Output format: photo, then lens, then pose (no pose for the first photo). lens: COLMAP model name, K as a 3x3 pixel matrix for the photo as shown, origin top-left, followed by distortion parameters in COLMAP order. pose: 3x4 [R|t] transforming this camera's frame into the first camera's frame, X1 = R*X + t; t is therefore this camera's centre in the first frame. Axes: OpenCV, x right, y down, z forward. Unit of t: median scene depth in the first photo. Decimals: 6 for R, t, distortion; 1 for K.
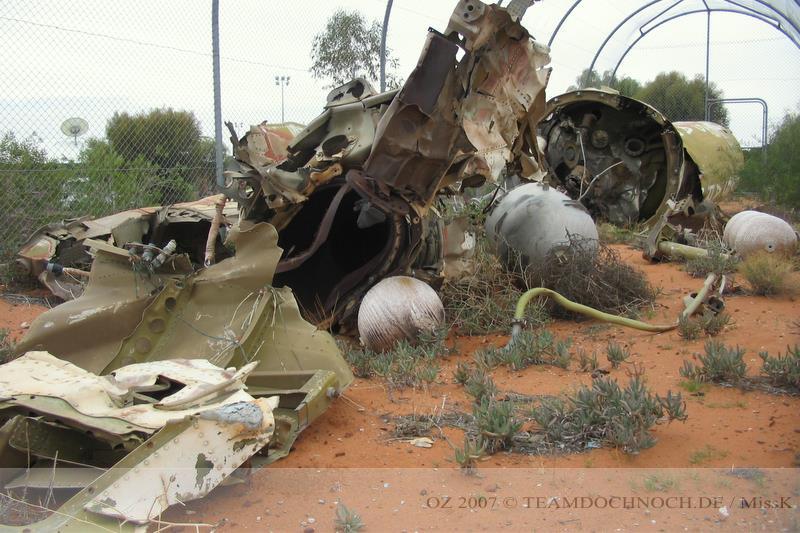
lens RADIAL K [[861.9, 0, 399.7], [0, 861.9, 265.8], [0, 0, 1]] dist [-0.134470, 0.000000]
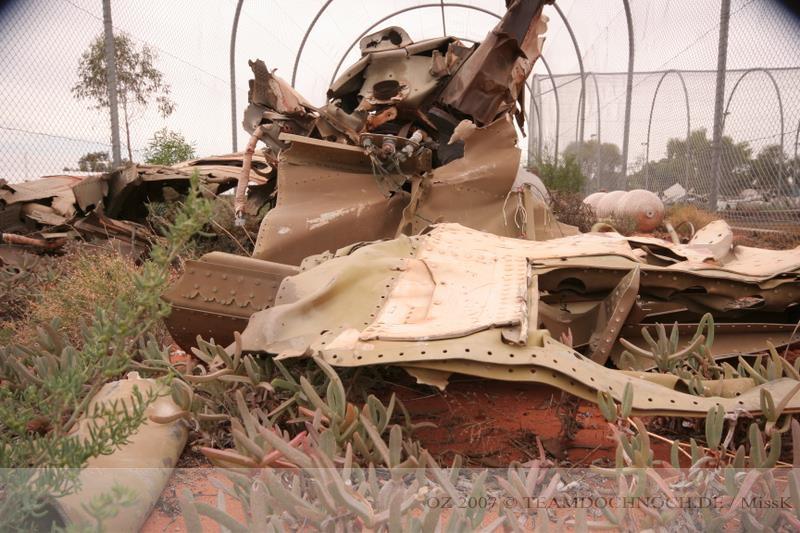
lens RADIAL K [[724.3, 0, 400.1], [0, 724.3, 266.5], [0, 0, 1]] dist [0.003016, 0.000000]
pose [[0.896290, -0.030743, 0.442402, -0.434275], [0.054171, 0.997713, -0.040417, 0.095144], [-0.440147, 0.060191, 0.895906, 0.270173]]
